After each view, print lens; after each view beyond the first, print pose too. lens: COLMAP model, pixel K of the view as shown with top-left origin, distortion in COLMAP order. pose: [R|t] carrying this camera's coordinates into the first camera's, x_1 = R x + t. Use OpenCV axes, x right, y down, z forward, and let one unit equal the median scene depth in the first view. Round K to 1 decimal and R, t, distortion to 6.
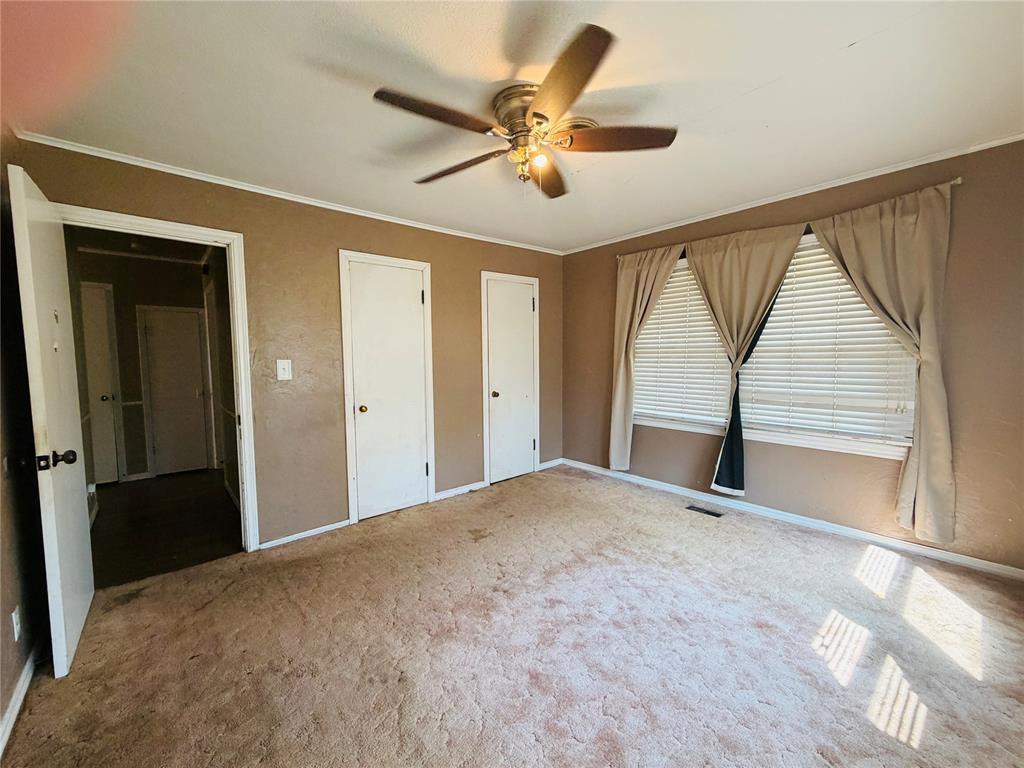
lens RADIAL K [[408.7, 0, 510.0], [0, 408.7, 383.5], [0, 0, 1]] dist [-0.001336, 0.000410]
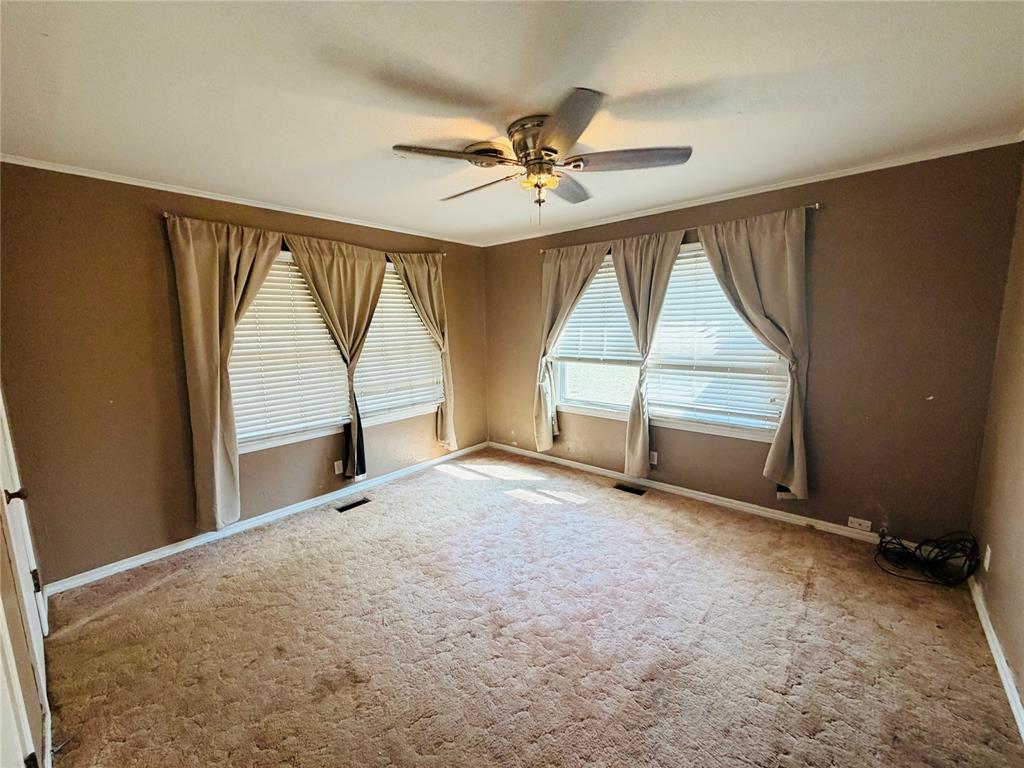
lens RADIAL K [[408.7, 0, 510.0], [0, 408.7, 383.5], [0, 0, 1]] dist [-0.001336, 0.000410]
pose [[-0.140128, -0.131127, 0.981412, -0.645334], [0.089276, 0.985481, 0.144418, -0.126988], [-0.986100, 0.107853, -0.126387, 0.783150]]
